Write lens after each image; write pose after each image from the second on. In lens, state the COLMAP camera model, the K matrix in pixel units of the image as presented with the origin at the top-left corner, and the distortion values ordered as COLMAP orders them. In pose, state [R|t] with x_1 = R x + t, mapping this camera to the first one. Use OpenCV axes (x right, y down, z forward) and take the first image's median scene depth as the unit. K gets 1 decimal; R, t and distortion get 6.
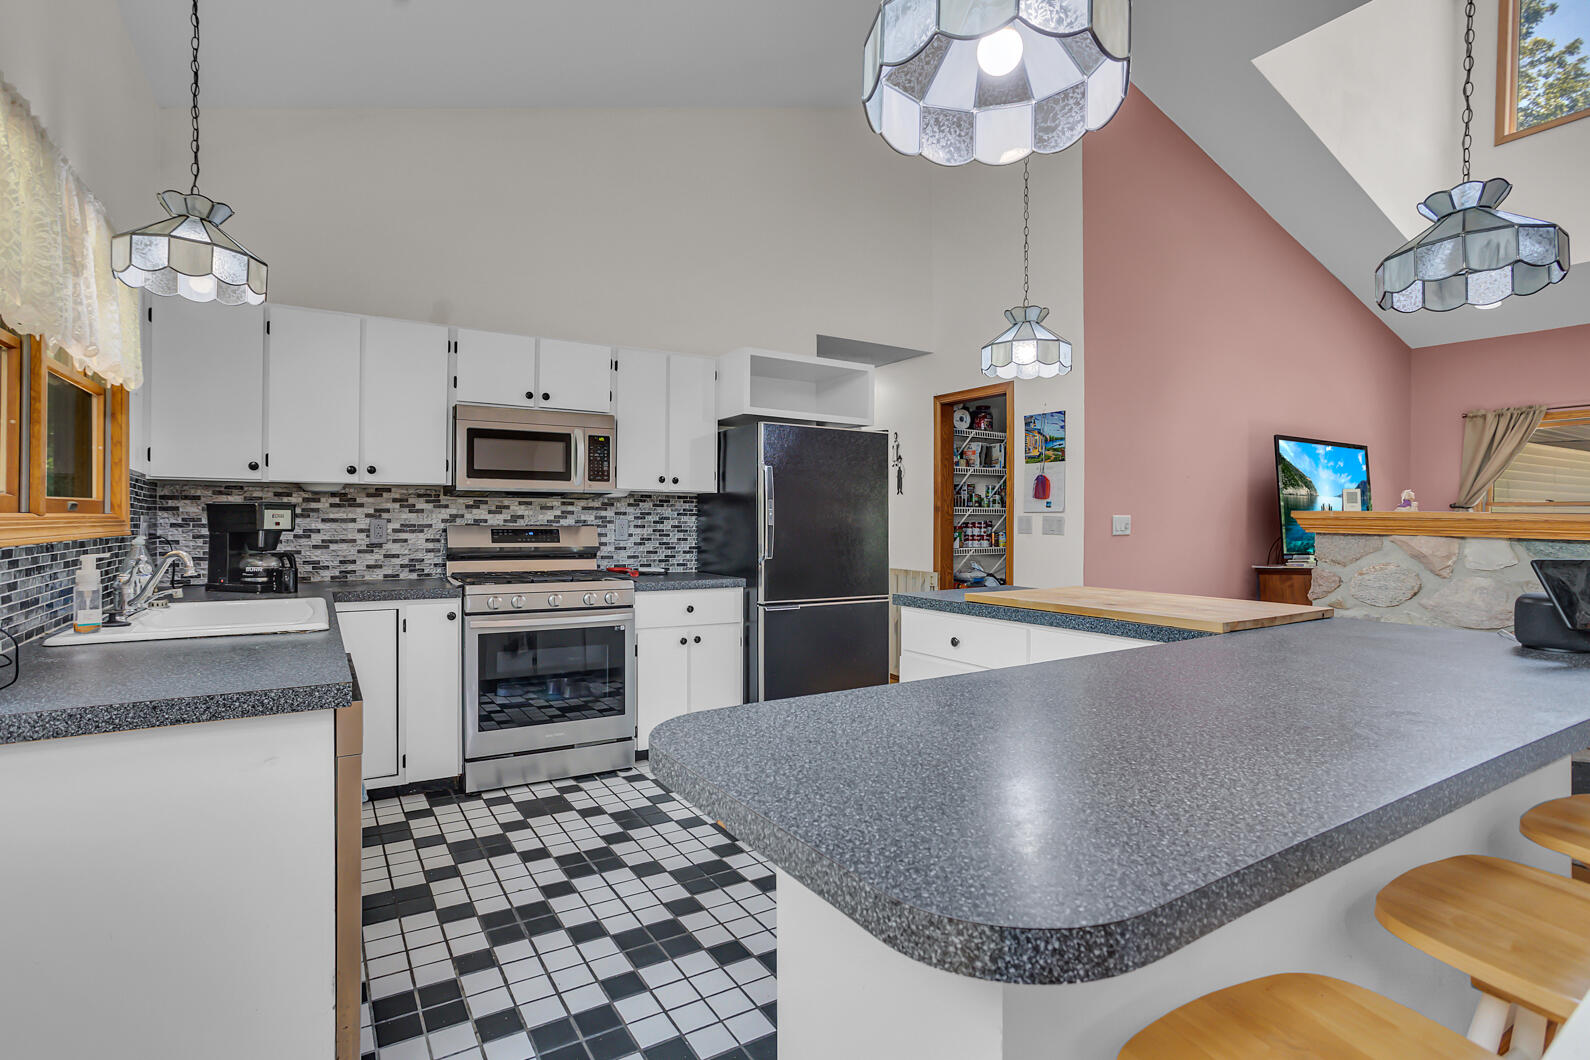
lens RADIAL K [[769.9, 0, 795.5], [0, 769.9, 519.4], [0, 0, 1]] dist [-0.050535, 0.031199]
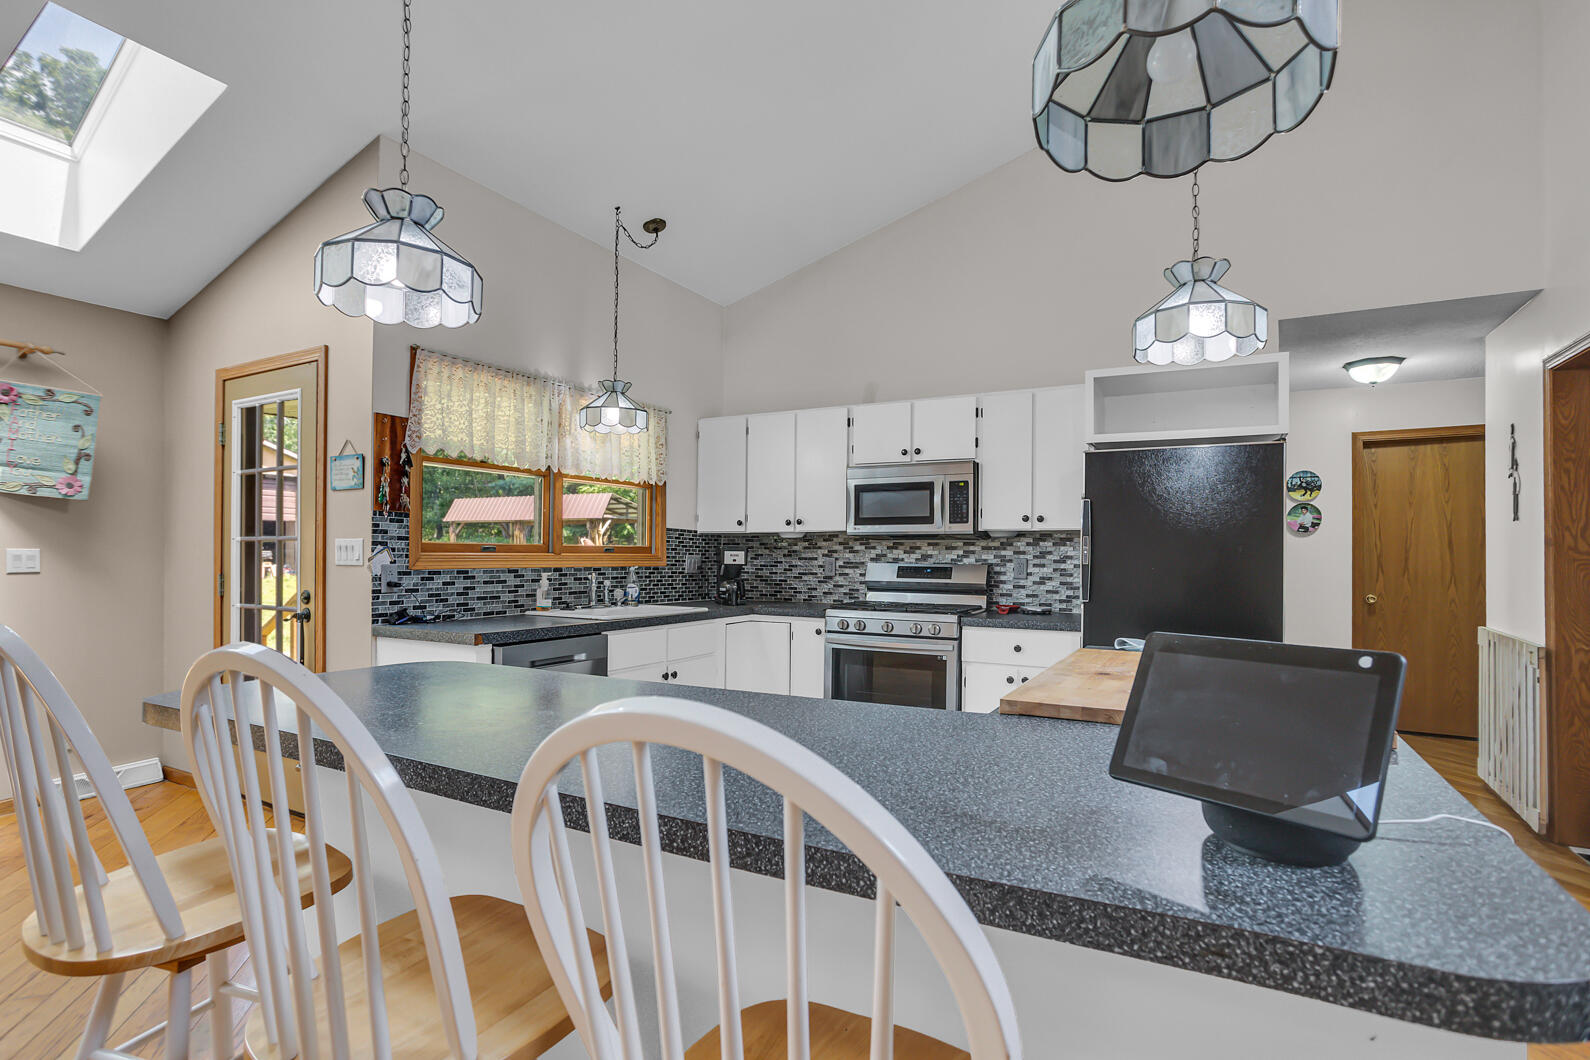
lens RADIAL K [[802.0, 0, 792.0], [0, 802.0, 556.9], [0, 0, 1]] dist [-0.055875, 0.035511]
pose [[0.497281, -0.001939, -0.867588, 0.609743], [-0.003678, 0.999984, -0.004343, 0.004035], [0.867582, 0.005351, 0.497266, 0.233767]]
